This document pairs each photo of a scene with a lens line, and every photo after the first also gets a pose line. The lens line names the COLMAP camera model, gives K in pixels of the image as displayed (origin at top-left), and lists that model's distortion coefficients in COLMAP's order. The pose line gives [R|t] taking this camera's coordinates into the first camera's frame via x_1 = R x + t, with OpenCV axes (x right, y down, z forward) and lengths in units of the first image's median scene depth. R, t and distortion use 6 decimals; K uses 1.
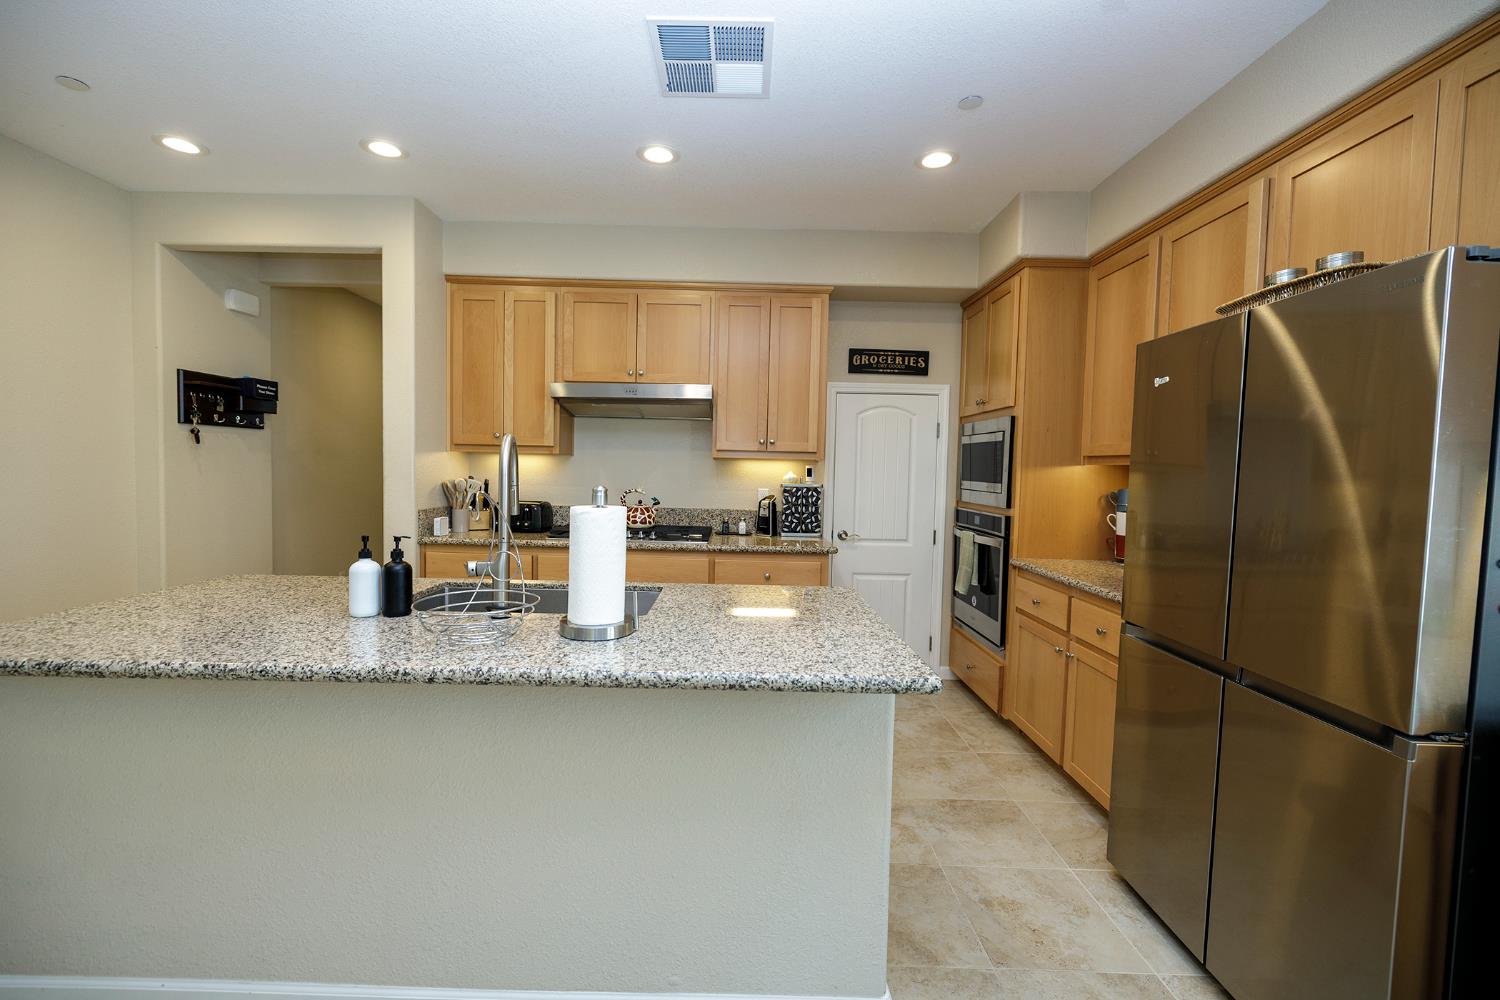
lens RADIAL K [[626.0, 0, 745.0], [0, 626.0, 493.8], [0, 0, 1]] dist [-0.001684, -0.000579]
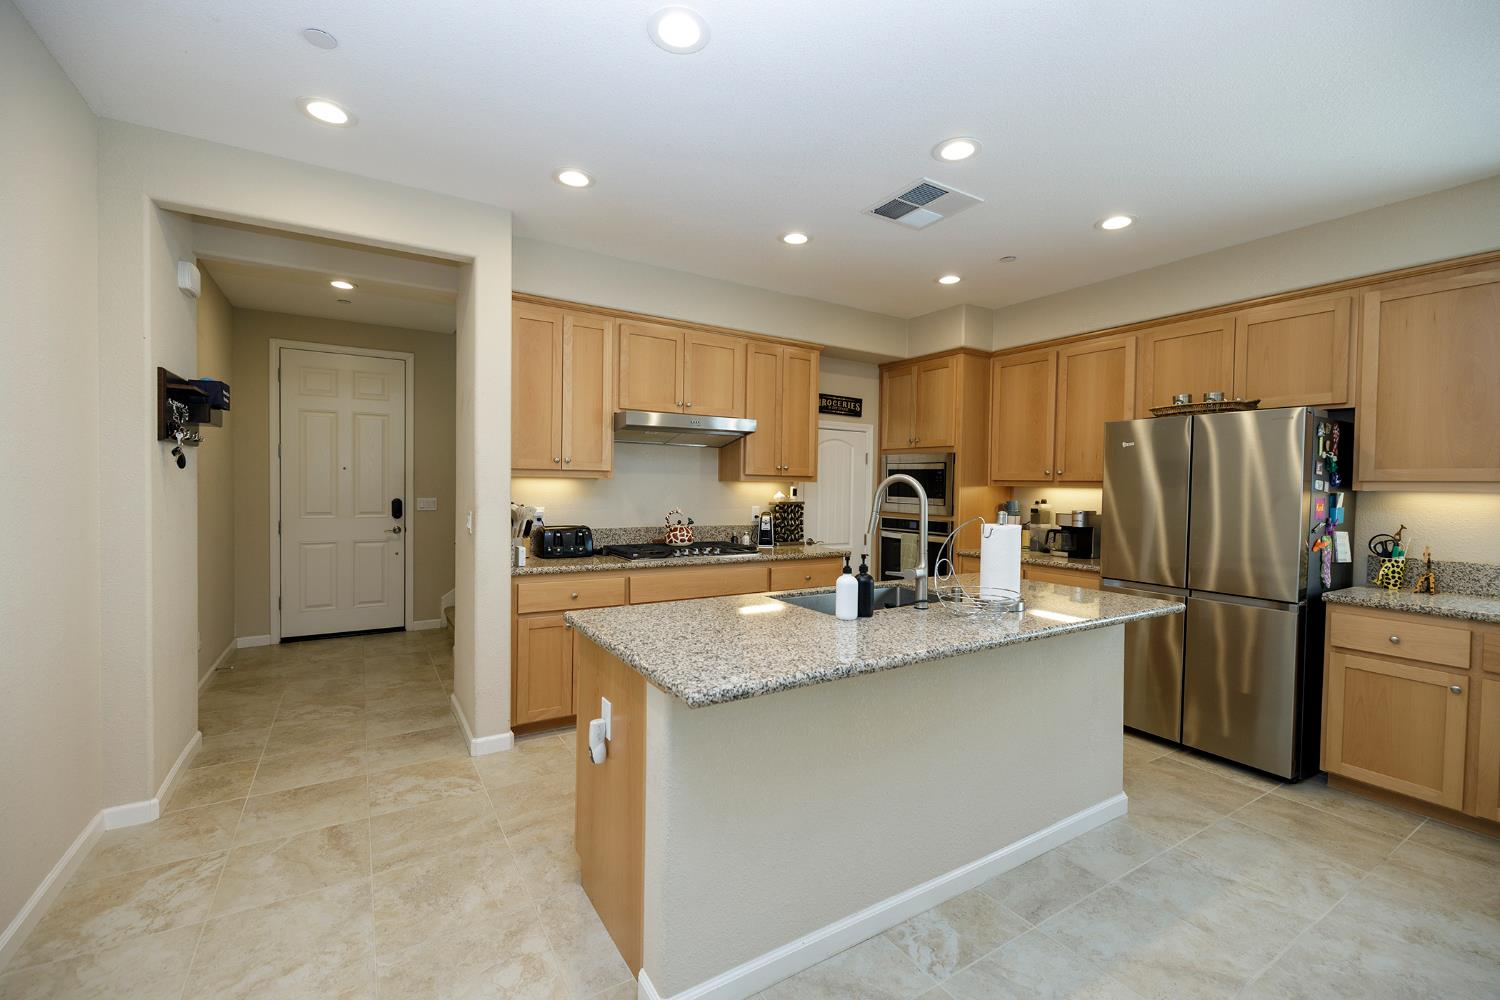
lens RADIAL K [[626.0, 0, 741.6], [0, 626.0, 503.1], [0, 0, 1]] dist [-0.001684, -0.000579]
pose [[0.849703, -0.025848, 0.526627, -0.641762], [0.026395, 0.999631, 0.006475, -0.024015], [-0.526600, 0.008398, 0.850072, 0.013466]]
